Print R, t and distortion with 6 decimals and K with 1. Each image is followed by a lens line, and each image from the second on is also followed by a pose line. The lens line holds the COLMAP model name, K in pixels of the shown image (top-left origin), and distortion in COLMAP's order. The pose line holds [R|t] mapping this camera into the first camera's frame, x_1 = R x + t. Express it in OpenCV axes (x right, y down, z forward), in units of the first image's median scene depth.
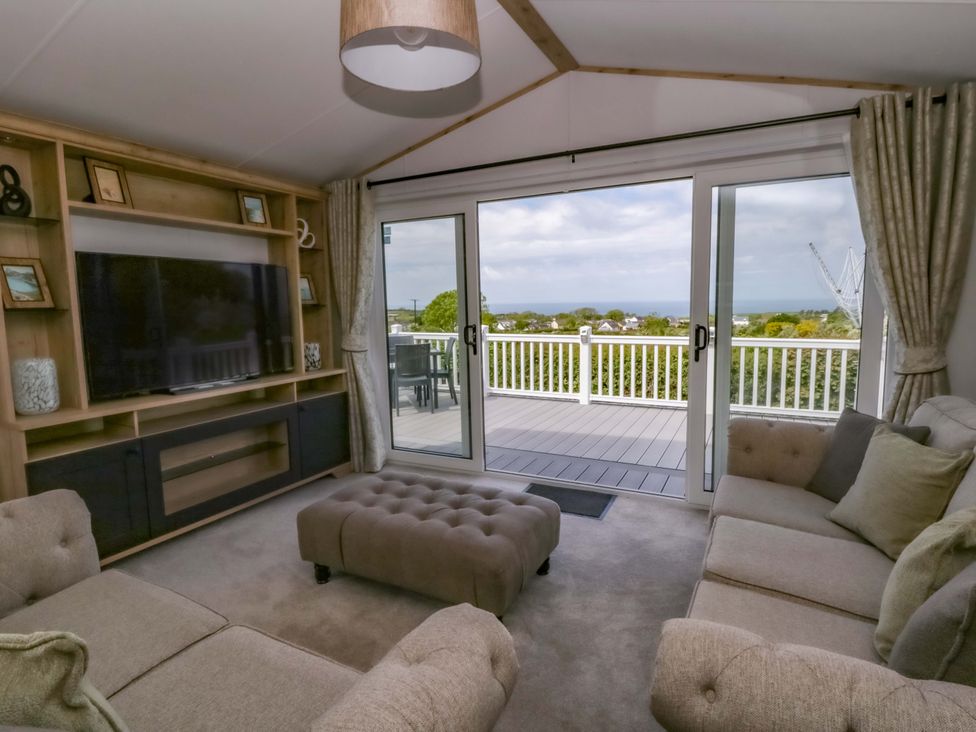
lens RADIAL K [[514.4, 0, 501.1], [0, 514.4, 356.0], [0, 0, 1]] dist [0.006214, -0.013697]
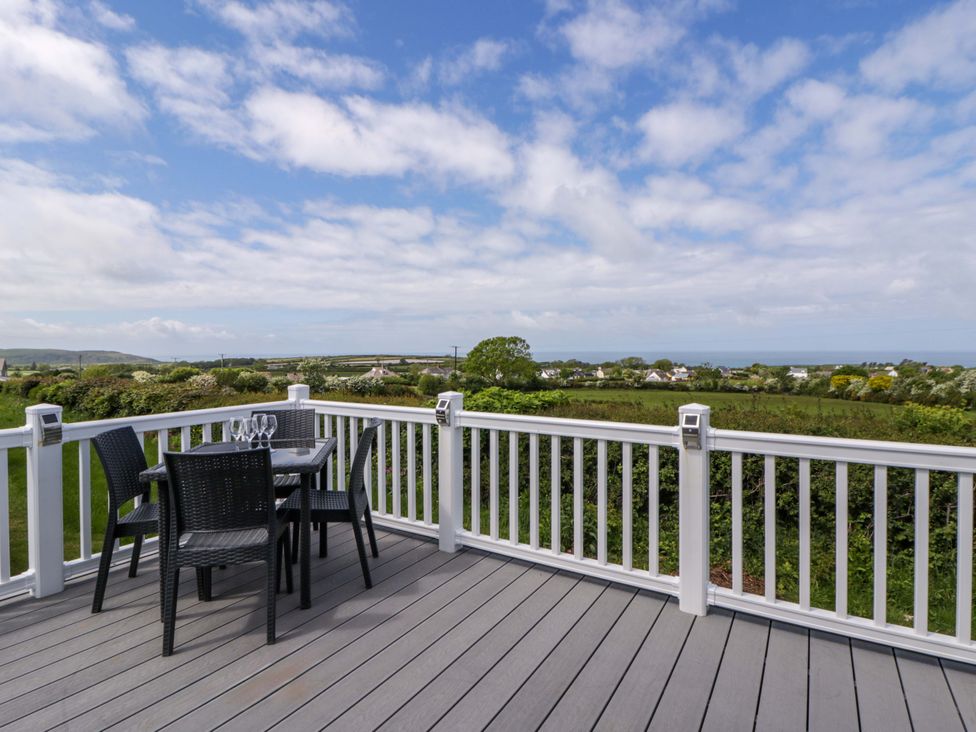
lens RADIAL K [[514.4, 0, 501.1], [0, 514.4, 356.0], [0, 0, 1]] dist [0.006214, -0.013697]
pose [[0.996141, 0.013040, -0.086797, 0.094418], [-0.020987, 0.995603, -0.091292, -0.098325], [0.085225, 0.092761, 0.992034, 1.061559]]
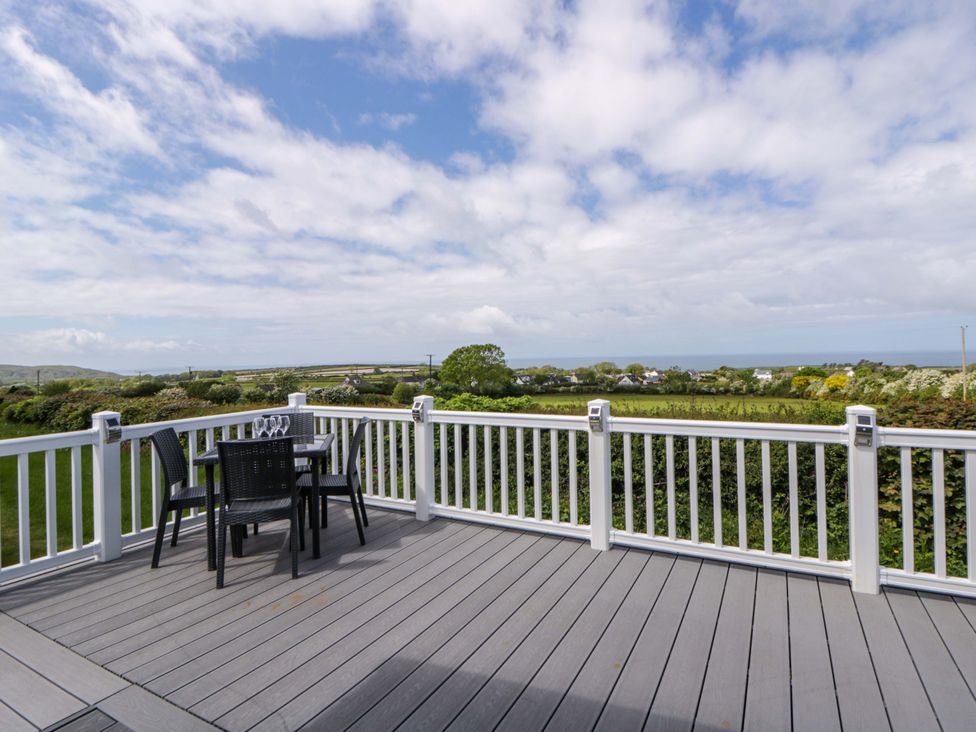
lens RADIAL K [[511.5, 0, 506.0], [0, 511.5, 347.0], [0, 0, 1]] dist [0.005162, -0.013481]
pose [[0.999570, -0.005741, -0.028765, 0.147054], [0.002150, 0.992360, -0.123360, -0.082918], [0.029253, 0.123245, 0.991945, 0.807407]]
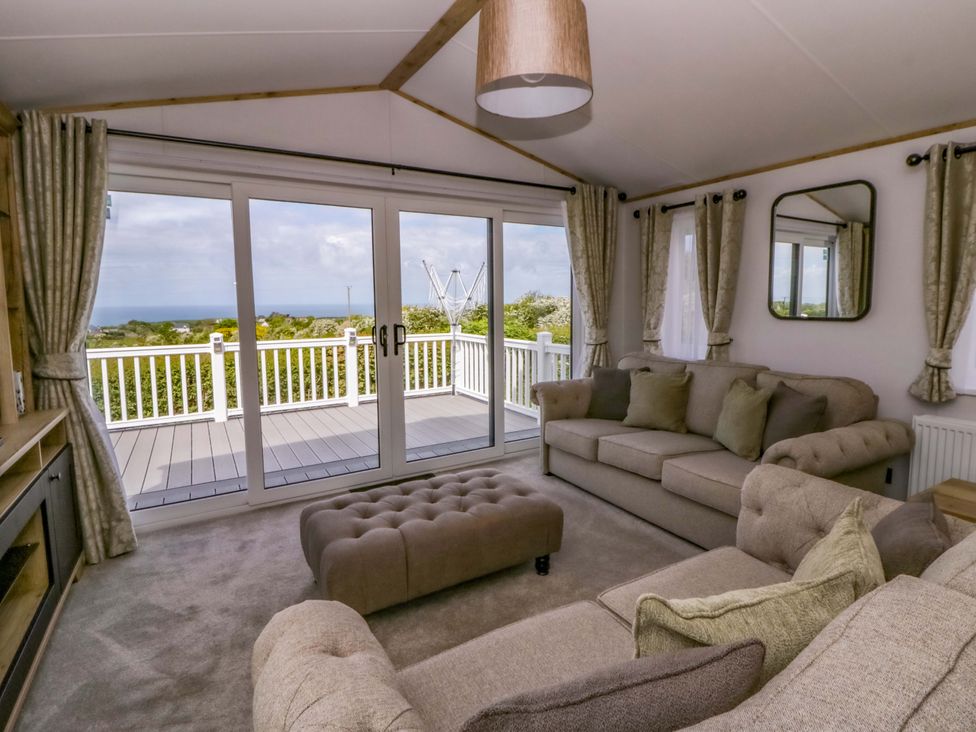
lens RADIAL K [[510.8, 0, 508.6], [0, 510.8, 344.7], [0, 0, 1]] dist [0.002703, -0.013409]
pose [[0.531076, -0.063620, 0.844932, -0.542784], [0.091154, 0.995680, 0.017676, -0.014175], [-0.842406, 0.067632, 0.534581, 0.199833]]
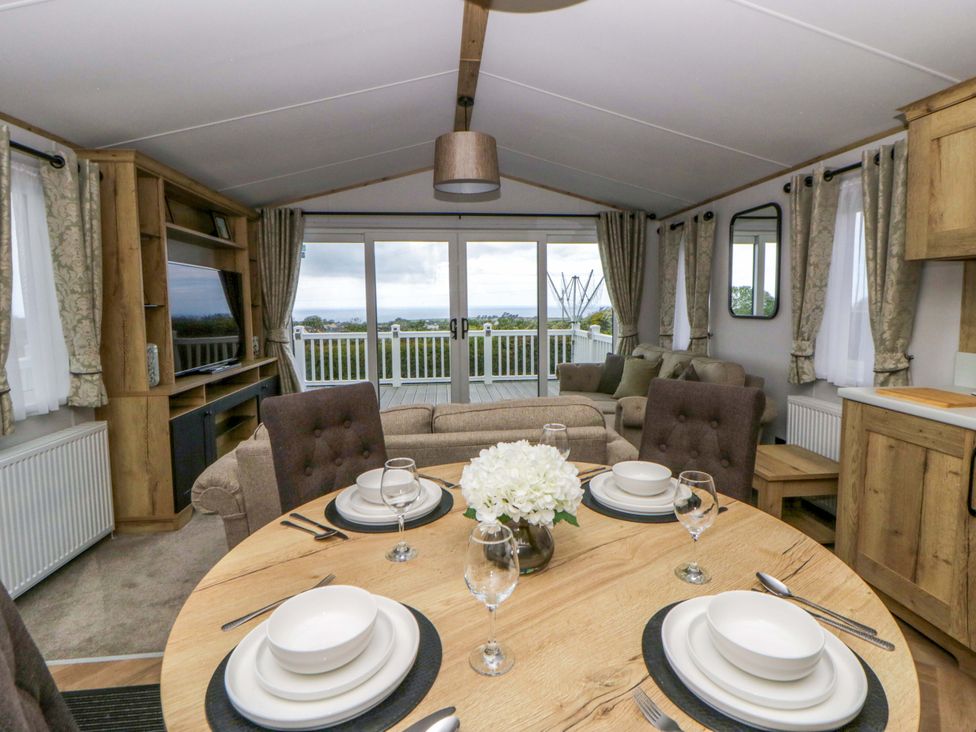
lens RADIAL K [[510.8, 0, 508.6], [0, 510.8, 344.7], [0, 0, 1]] dist [0.002703, -0.013409]
pose [[0.832873, -0.036849, 0.552236, -0.525178], [0.055224, 0.998335, -0.016673, 0.047735], [-0.550702, 0.044383, 0.833521, -0.343753]]
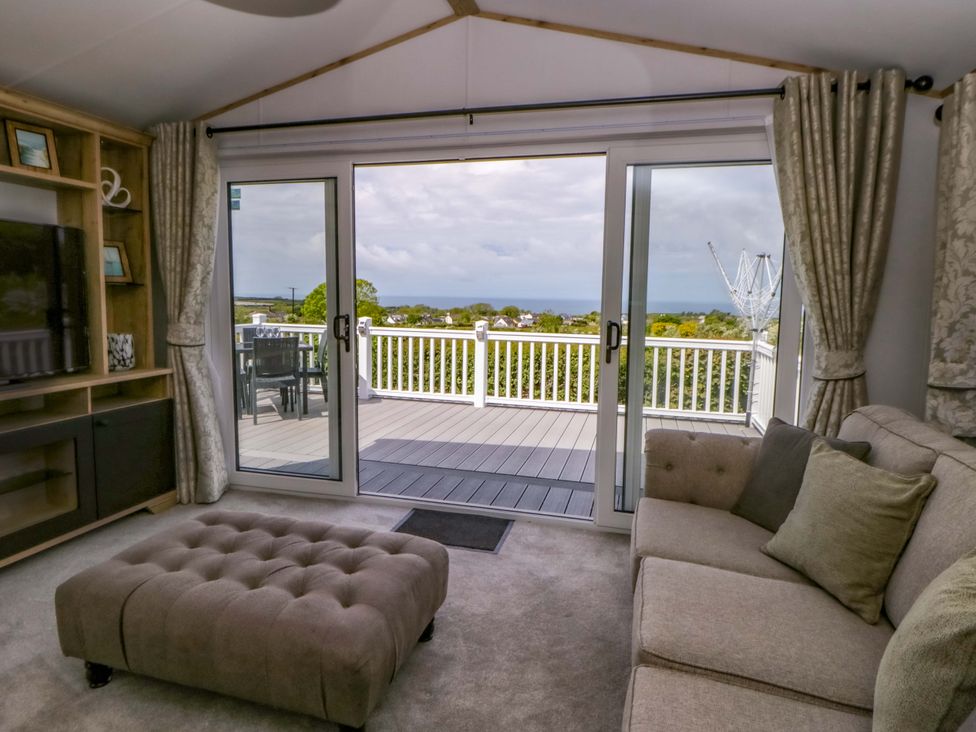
lens RADIAL K [[537.1, 0, 509.8], [0, 537.1, 341.2], [0, 0, 1]] dist [0.005743, -0.014540]
pose [[0.976273, 0.016269, 0.215932, 0.015412], [-0.011796, 0.999689, -0.021988, -0.003936], [-0.216223, 0.018919, 0.976161, 0.115338]]
